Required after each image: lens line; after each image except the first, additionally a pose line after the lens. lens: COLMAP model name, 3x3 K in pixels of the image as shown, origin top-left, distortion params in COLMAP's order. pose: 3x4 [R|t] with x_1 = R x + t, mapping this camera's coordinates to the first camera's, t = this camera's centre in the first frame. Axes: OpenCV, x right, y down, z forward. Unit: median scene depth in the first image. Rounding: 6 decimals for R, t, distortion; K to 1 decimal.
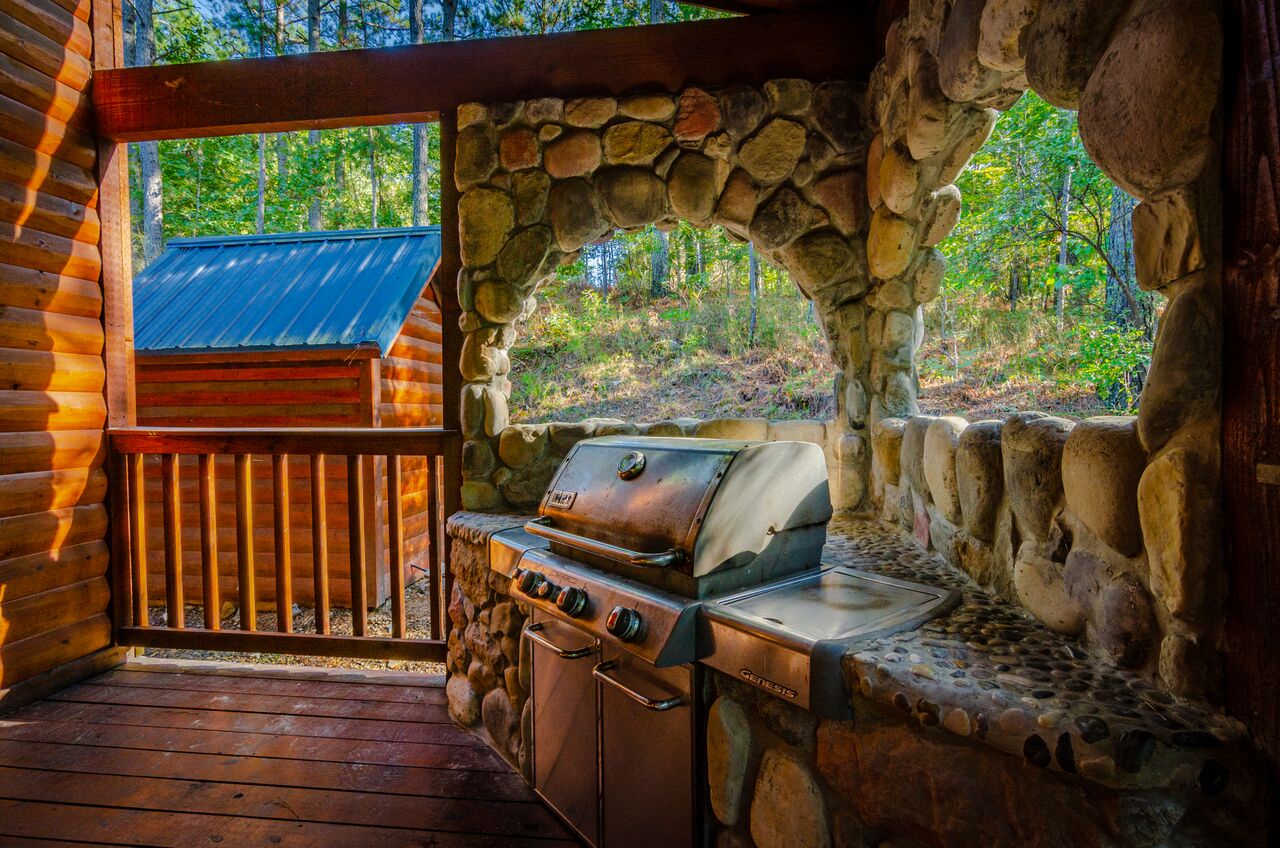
lens RADIAL K [[606.8, 0, 639.3], [0, 606.8, 423.2], [0, 0, 1]] dist [-0.006016, -0.001127]
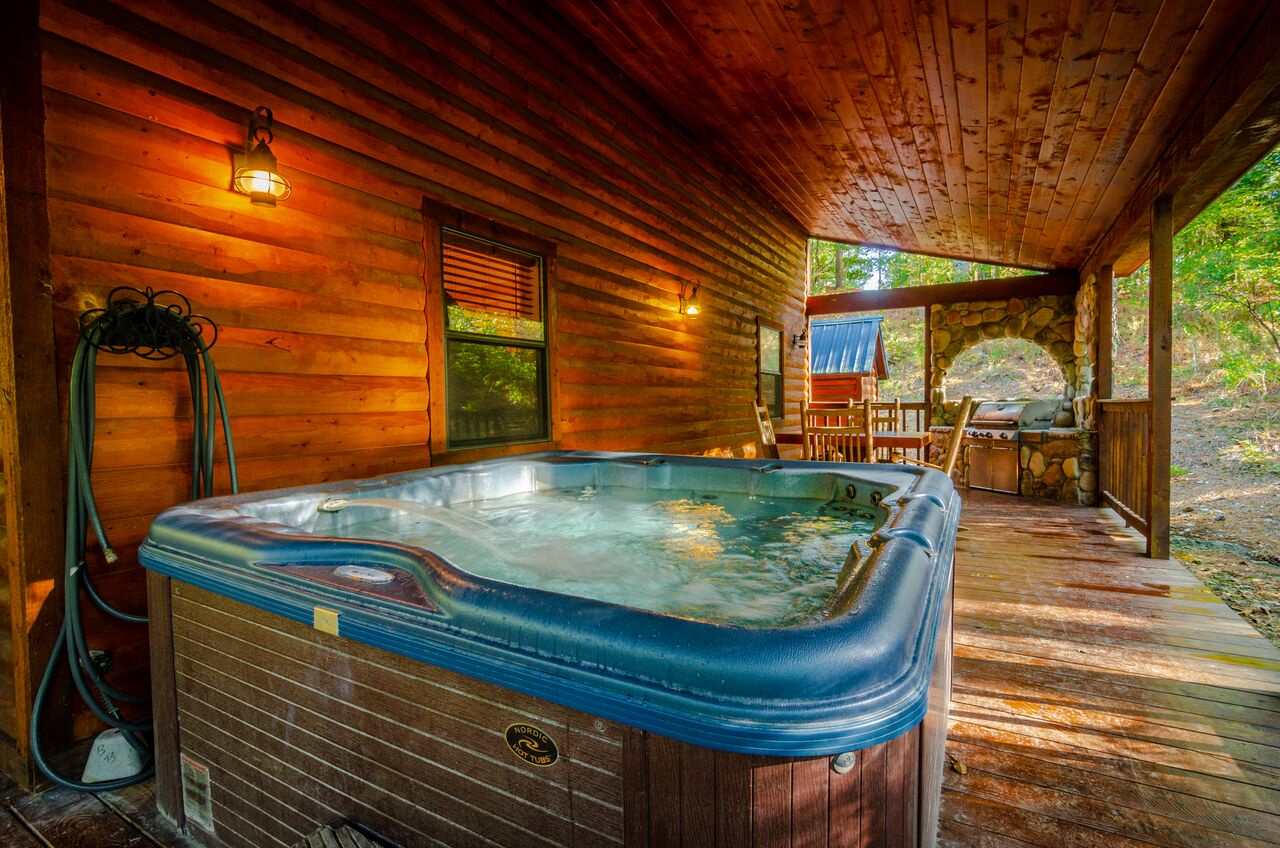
lens RADIAL K [[606.8, 0, 635.1], [0, 606.8, 422.7], [0, 0, 1]] dist [-0.006016, -0.001127]
pose [[0.914613, 0.009669, -0.404214, -0.451856], [-0.001098, 0.999770, 0.021430, 0.057460], [0.404328, -0.019156, 0.914413, -2.808906]]
